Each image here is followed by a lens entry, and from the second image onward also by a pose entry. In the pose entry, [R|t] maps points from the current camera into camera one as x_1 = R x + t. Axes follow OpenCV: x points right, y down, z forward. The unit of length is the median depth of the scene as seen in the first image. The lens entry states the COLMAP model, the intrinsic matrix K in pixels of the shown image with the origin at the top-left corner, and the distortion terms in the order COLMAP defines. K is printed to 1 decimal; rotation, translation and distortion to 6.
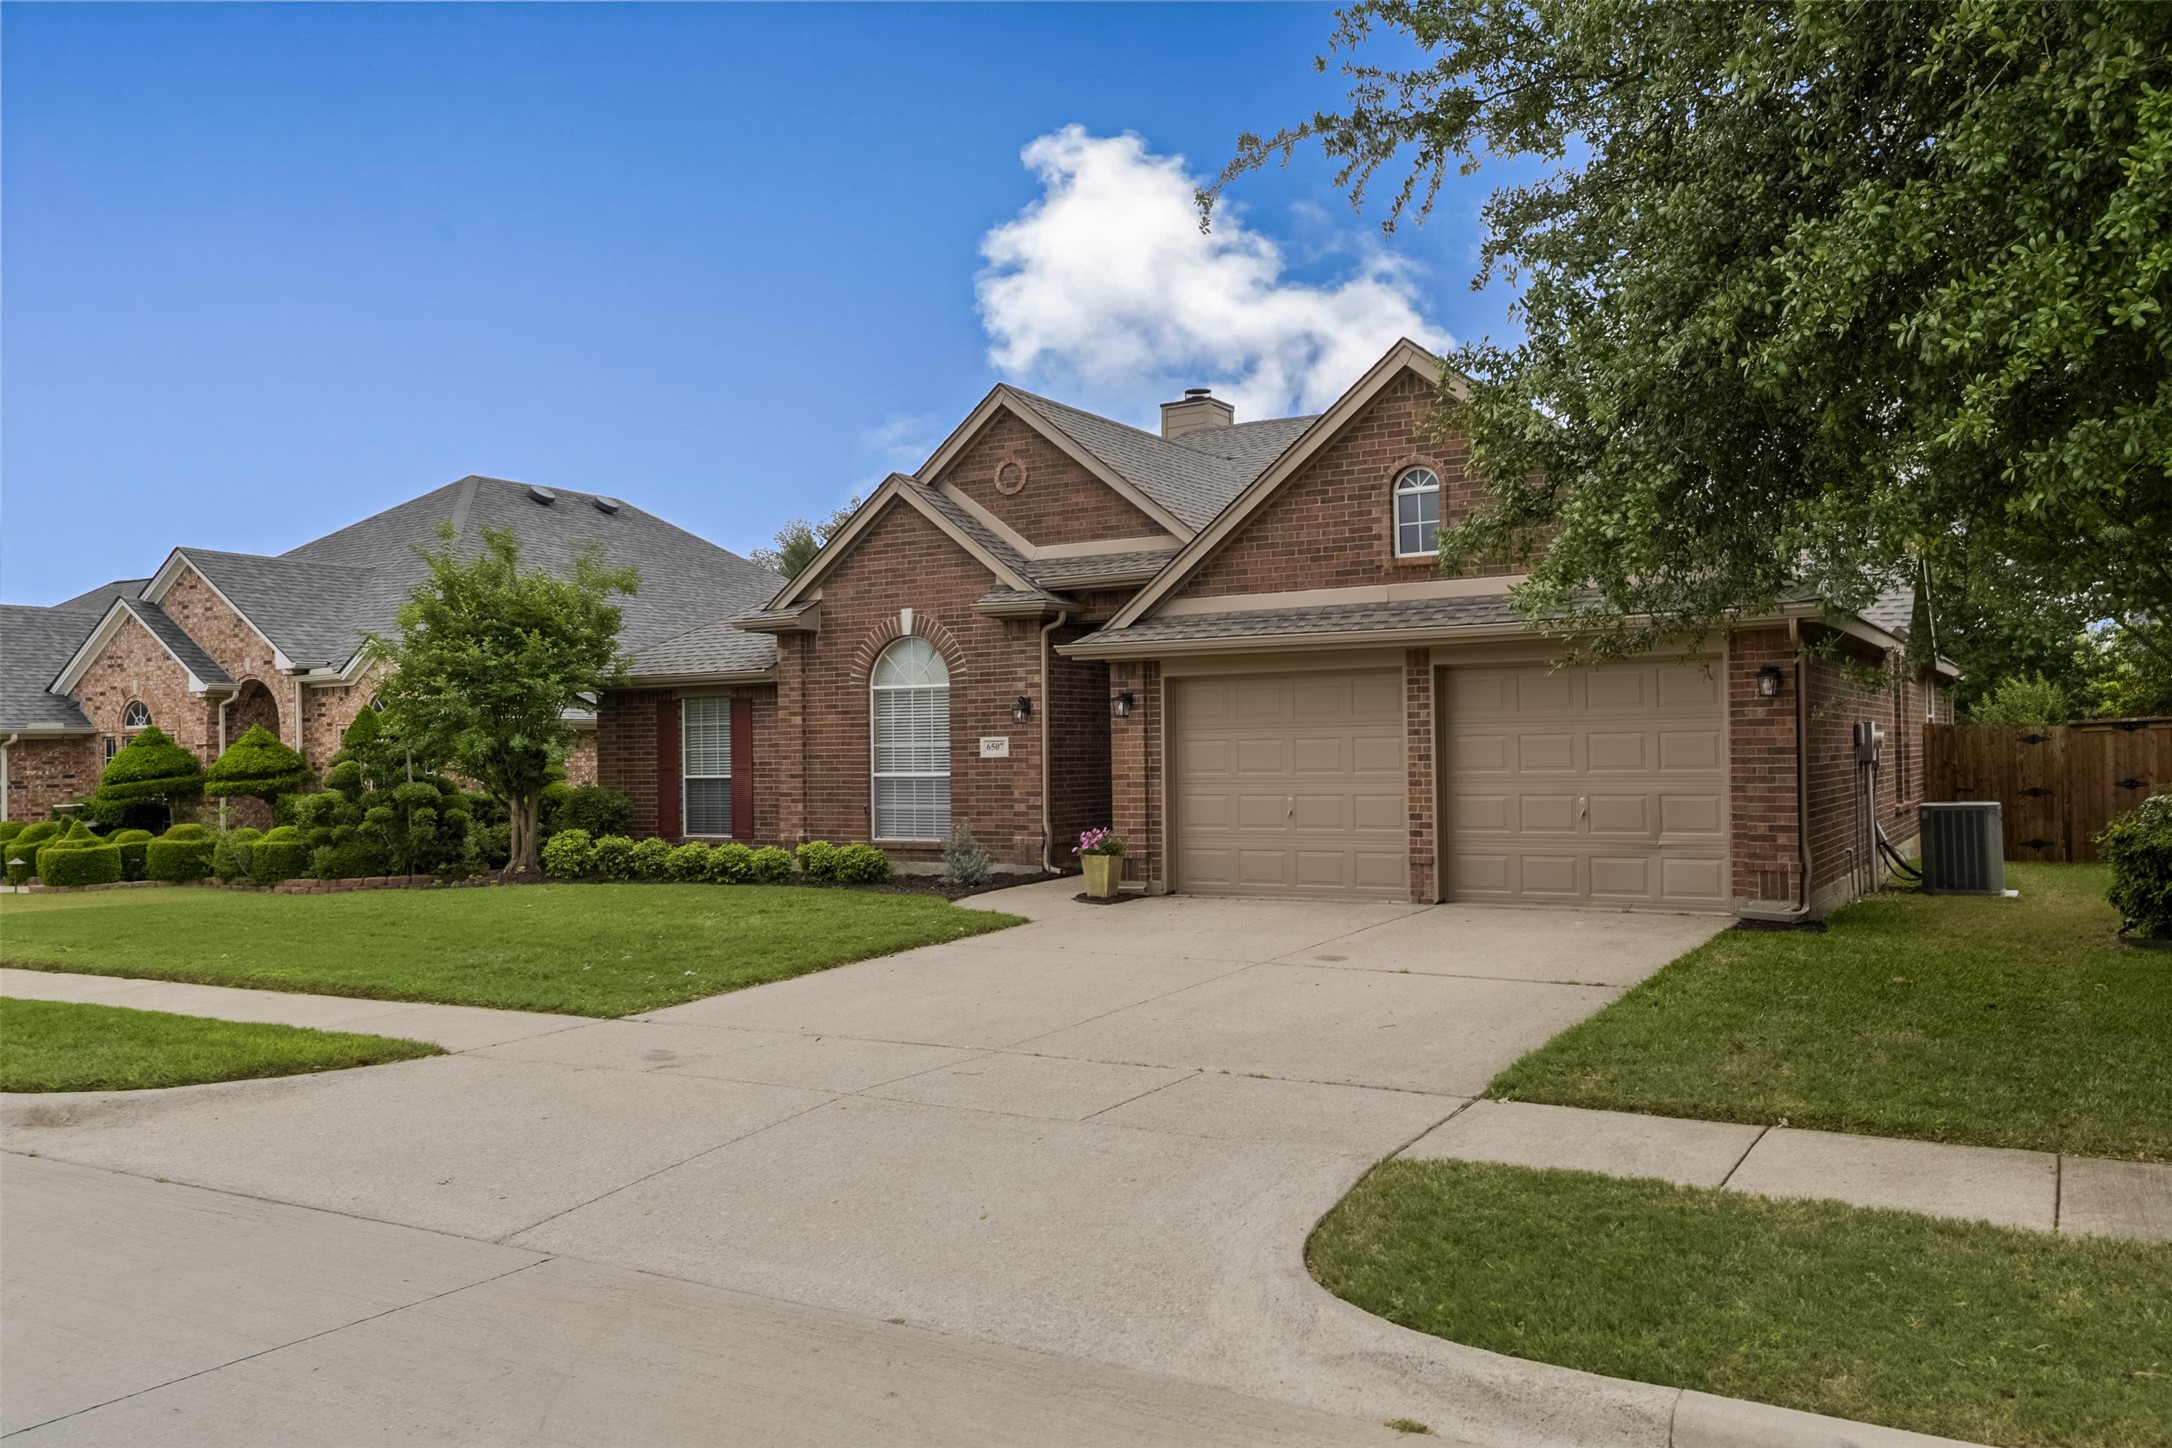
lens RADIAL K [[1683.1, 0, 1086.0], [0, 1683.1, 724.0], [0, 0, 1]] dist [0.045195, 0.000344]
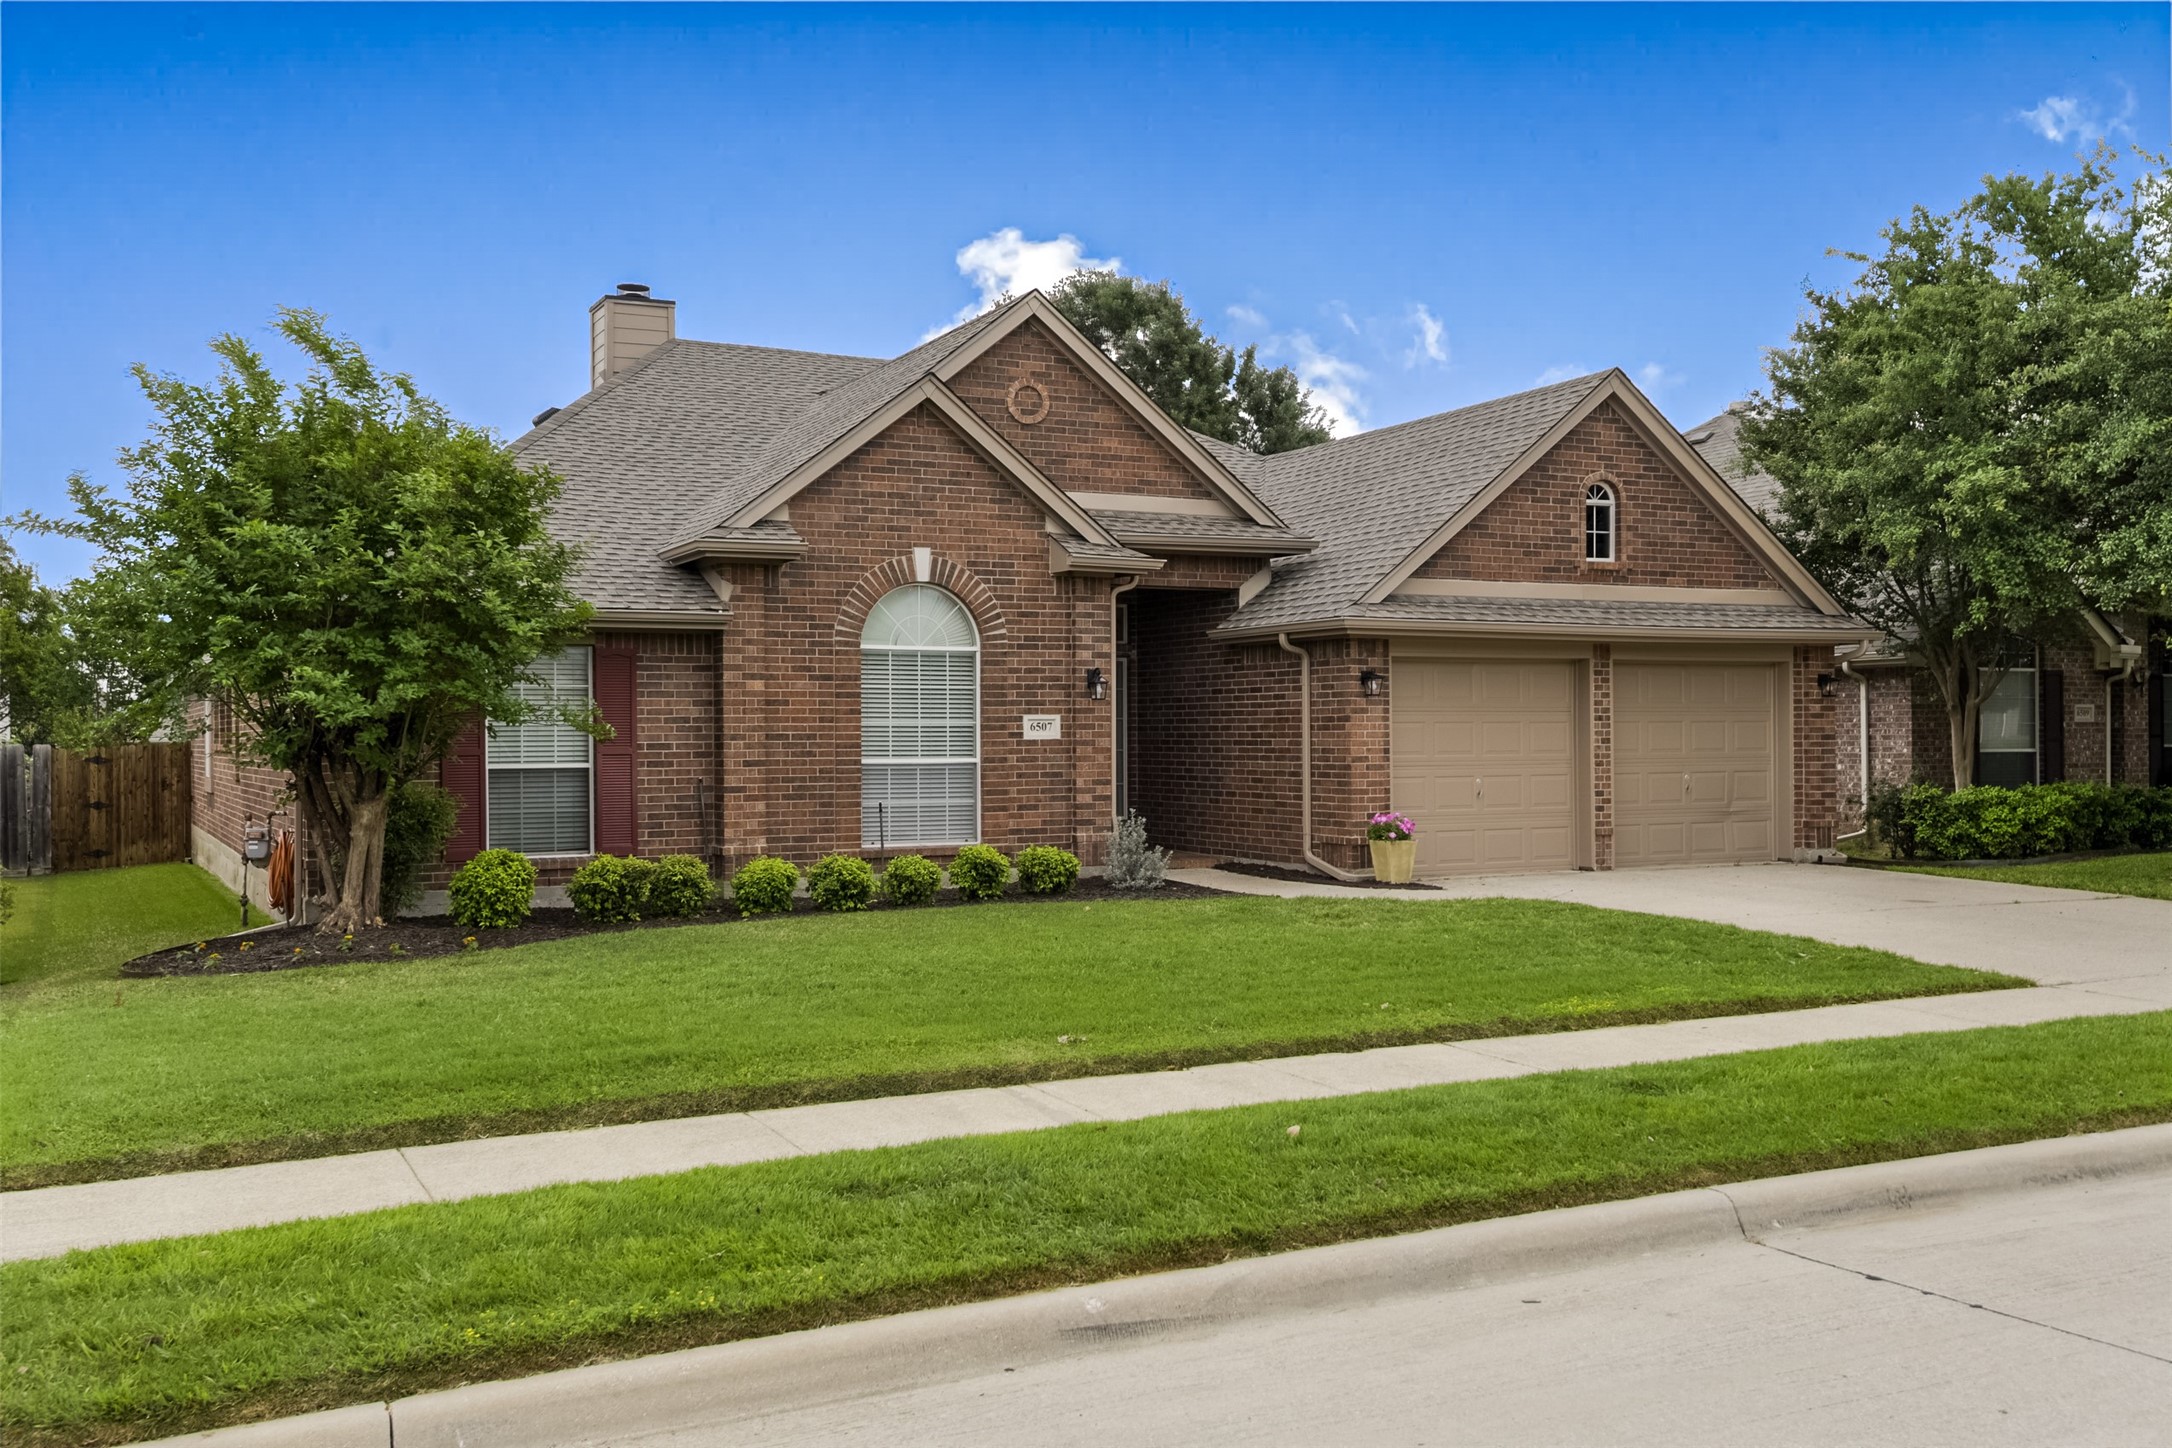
lens RADIAL K [[1939.0, 0, 1086.0], [0, 1939.0, 724.0], [0, 0, 1]] dist [0.049868, 0.000922]
pose [[0.531921, 0.018874, 0.846584, -0.878333], [-0.015741, 0.999799, -0.012400, 0.024475], [-0.846648, -0.006730, 0.532111, 0.487396]]
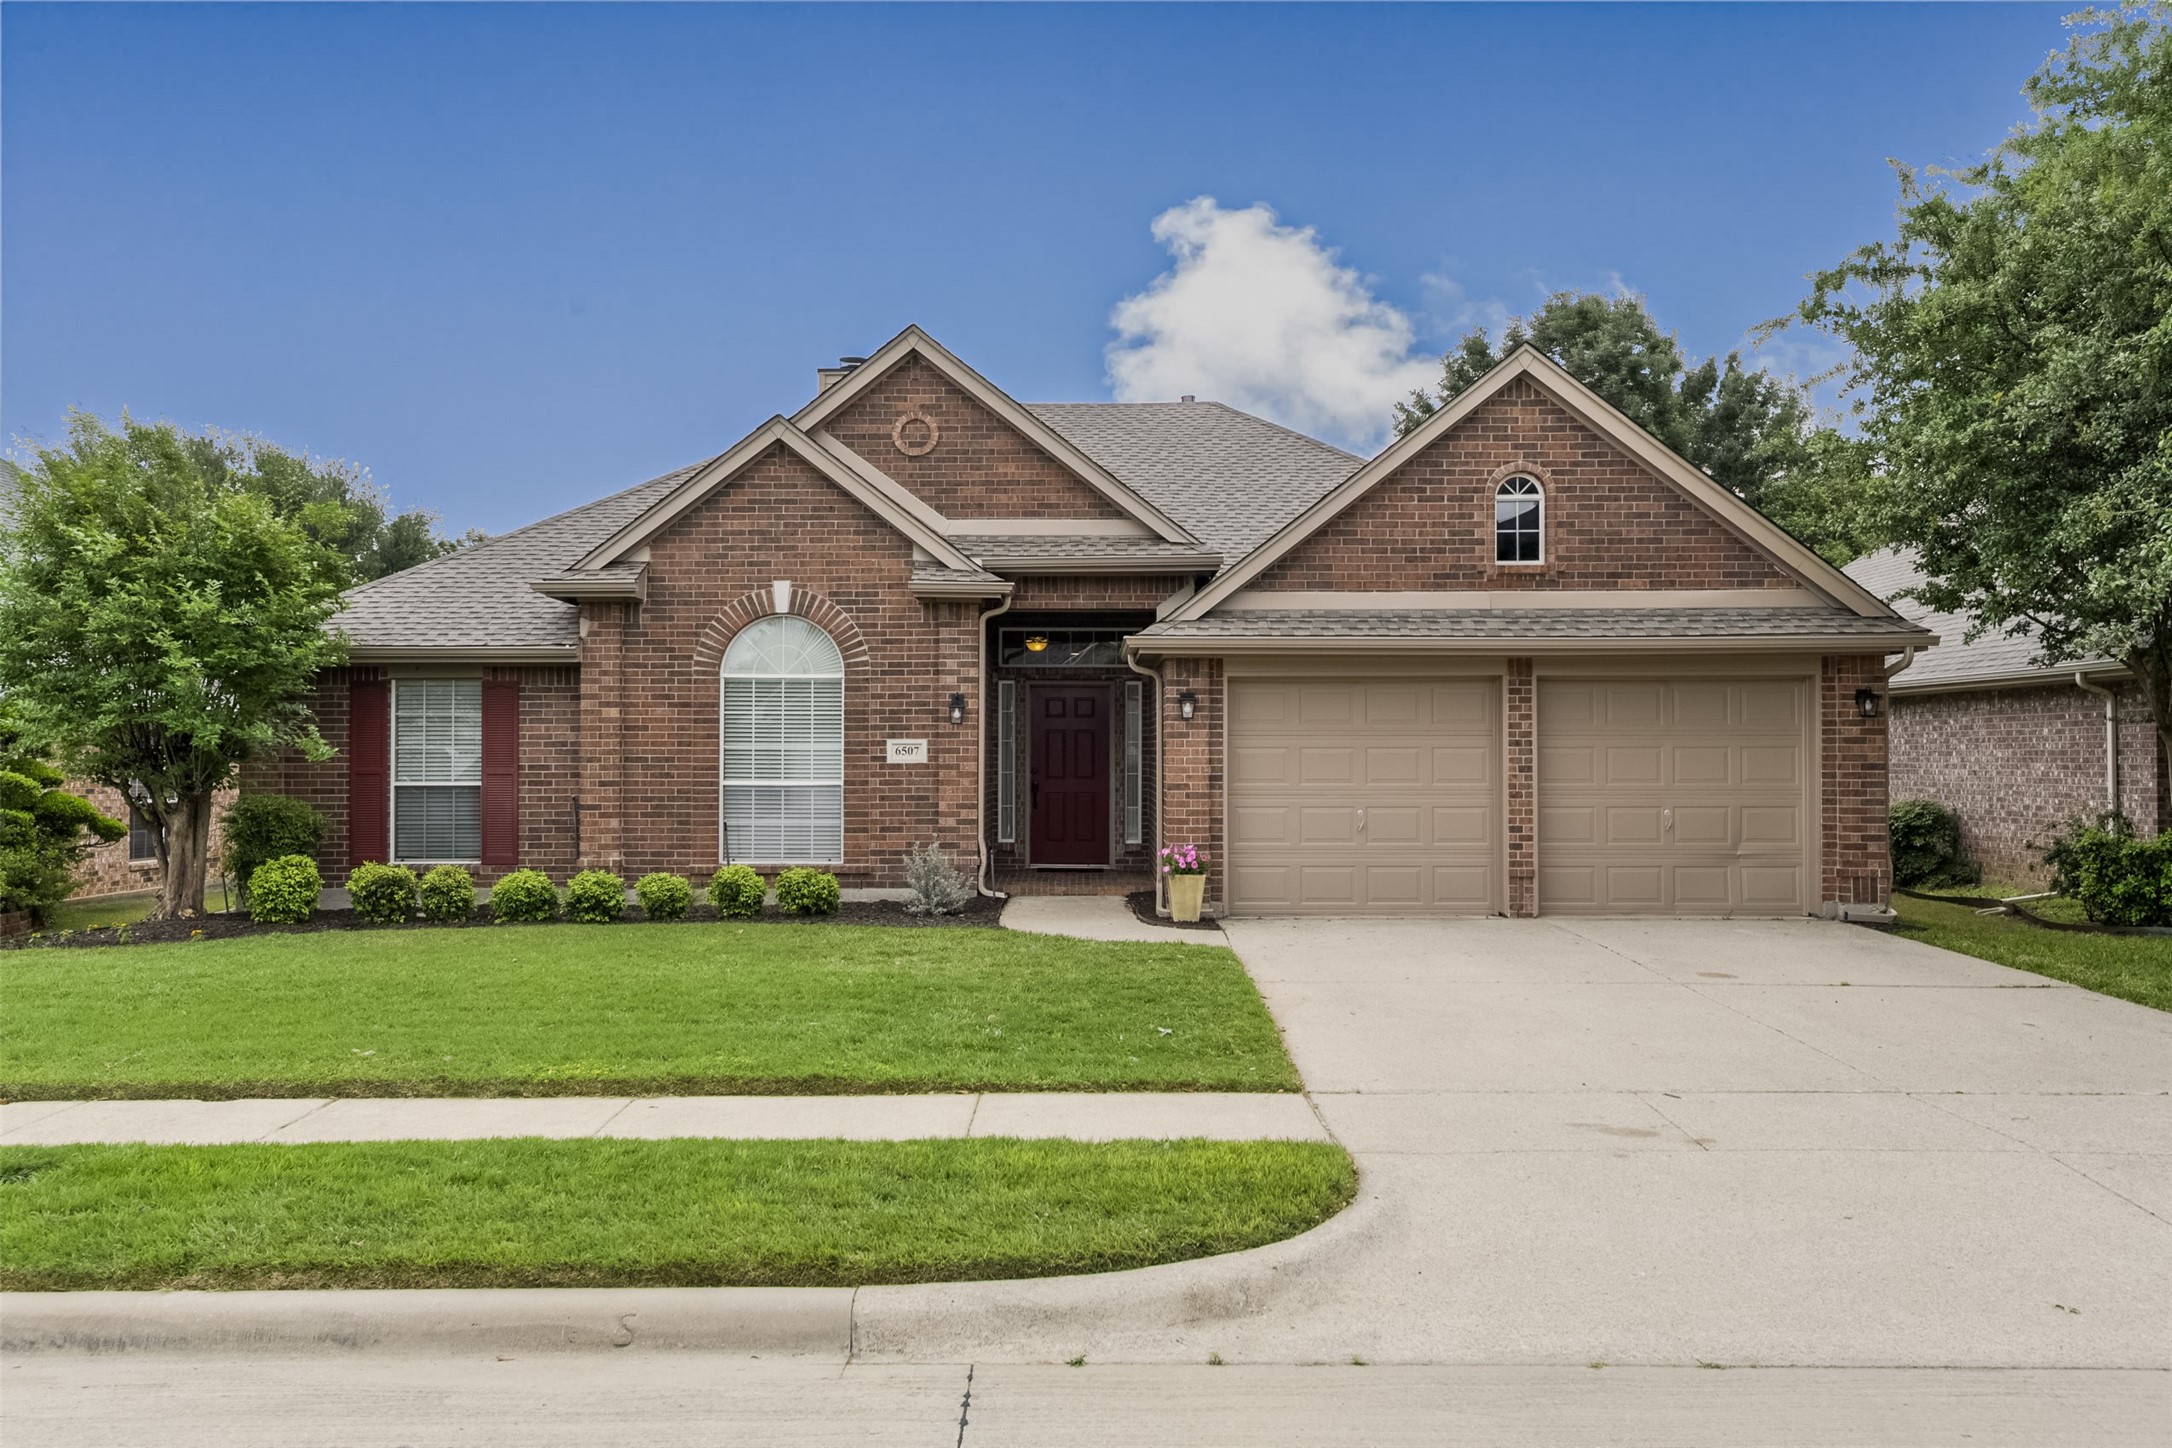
lens RADIAL K [[1737.8, 0, 1086.0], [0, 1737.8, 724.0], [0, 0, 1]] dist [0.042018, -0.002115]
pose [[0.860005, 0.025640, 0.509641, -0.436614], [-0.021402, 0.999670, -0.014178, 0.010905], [-0.509837, 0.001286, 0.860270, 0.206647]]
